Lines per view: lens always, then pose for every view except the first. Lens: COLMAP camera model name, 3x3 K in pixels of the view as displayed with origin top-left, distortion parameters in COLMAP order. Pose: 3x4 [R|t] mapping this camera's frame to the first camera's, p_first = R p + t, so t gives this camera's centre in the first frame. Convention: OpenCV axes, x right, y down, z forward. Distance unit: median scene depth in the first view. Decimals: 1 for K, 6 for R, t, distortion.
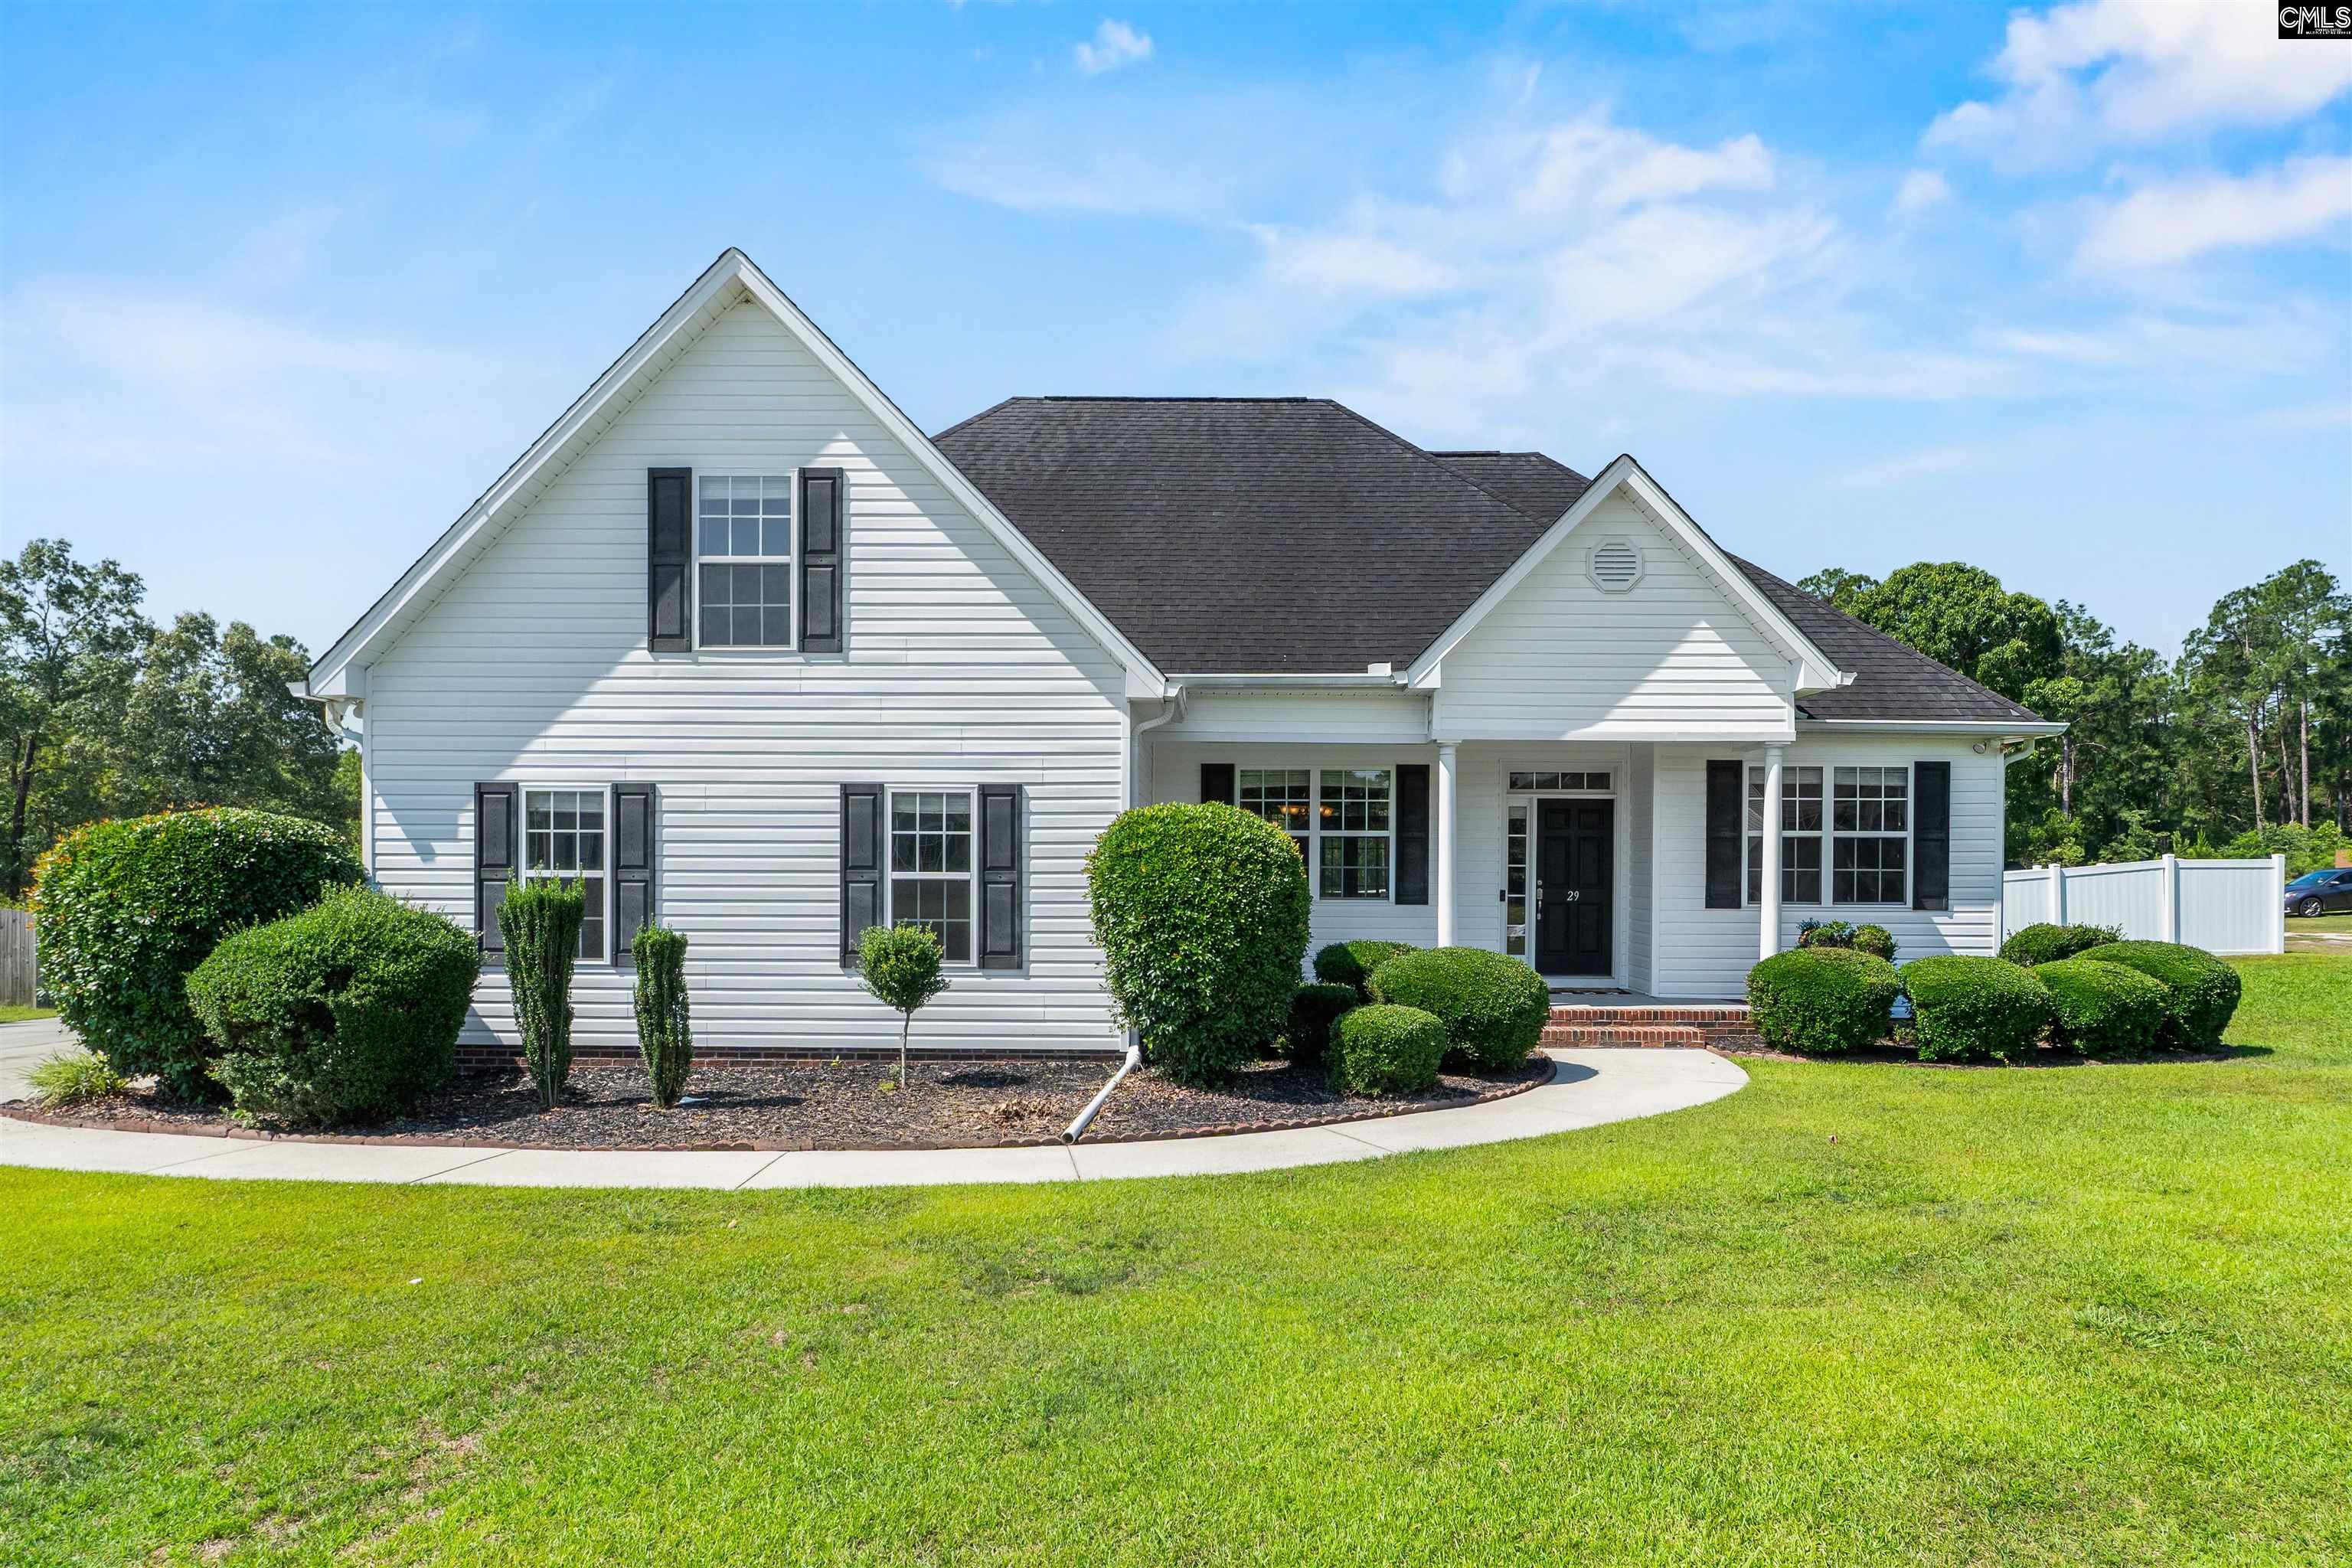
lens RADIAL K [[1449.9, 0, 1180.7], [0, 1449.9, 878.3], [0, 0, 1]] dist [-0.003759, -0.000326]
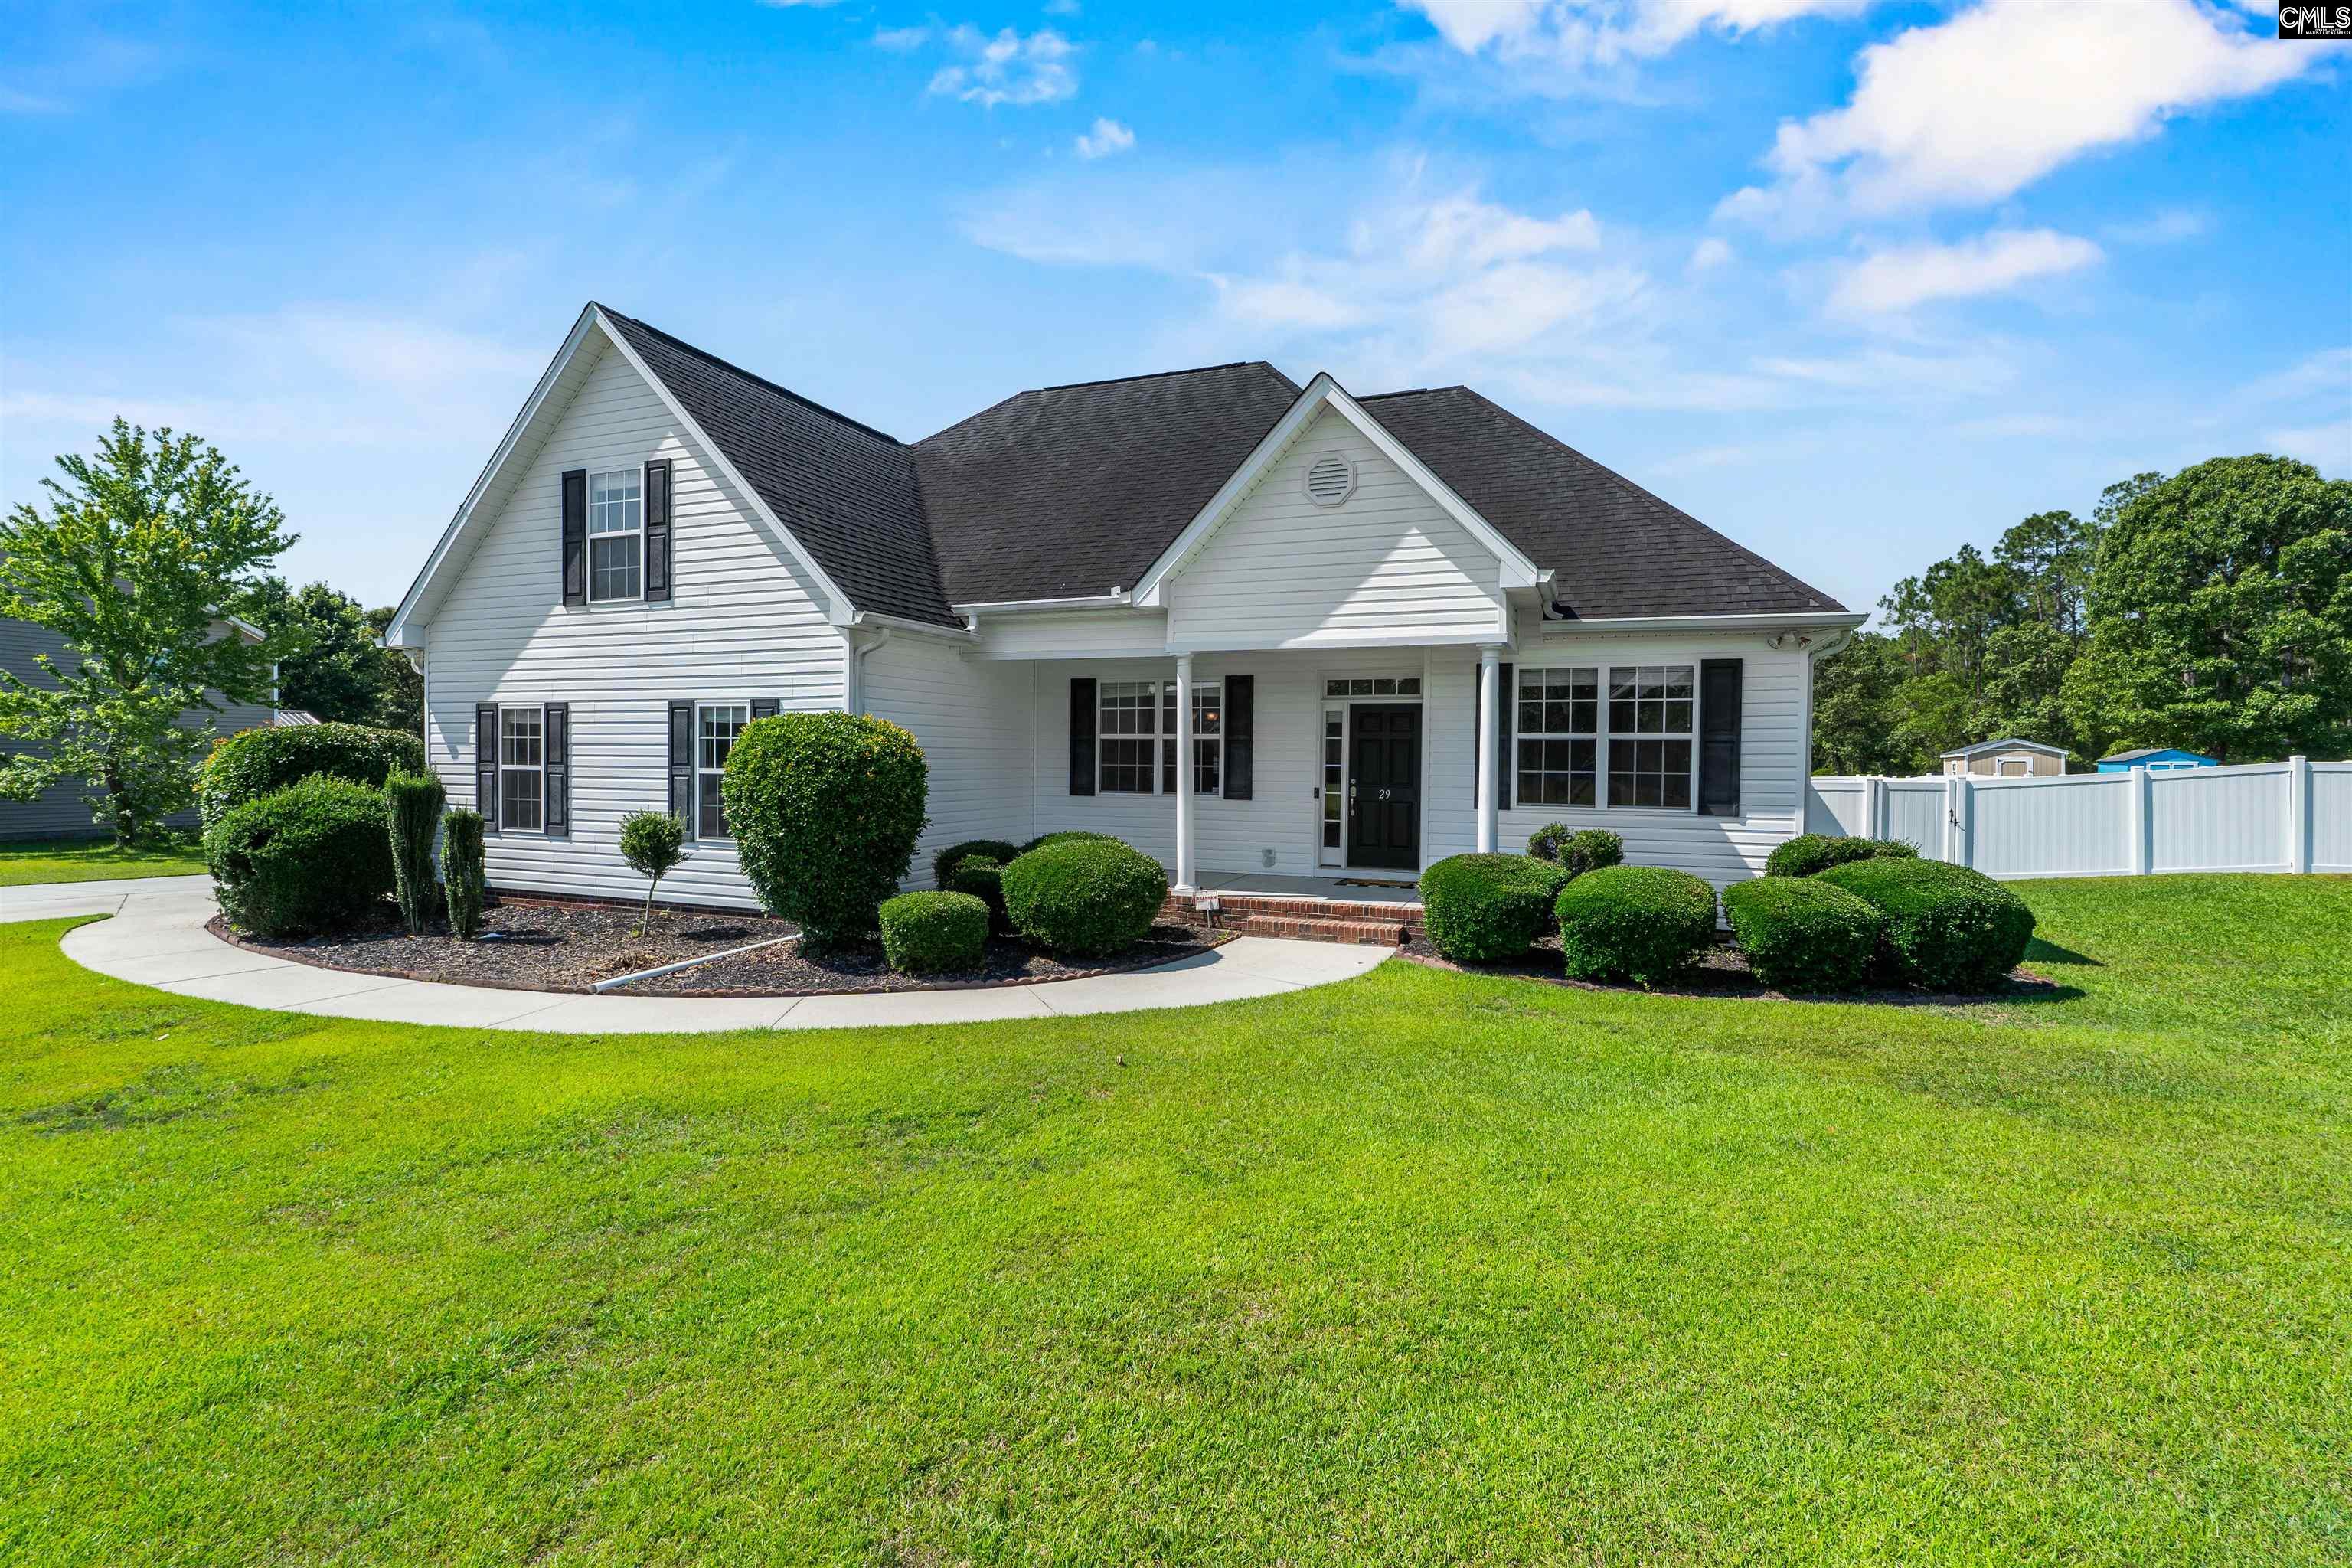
lens RADIAL K [[1079.0, 0, 1168.5], [0, 1079.0, 776.5], [0, 0, 1]] dist [-0.001200, -0.000349]
pose [[0.928973, 0.010677, -0.369993, 0.537459], [-0.008442, 0.999935, 0.007659, -0.007804], [0.370051, -0.003992, 0.929003, 0.257659]]
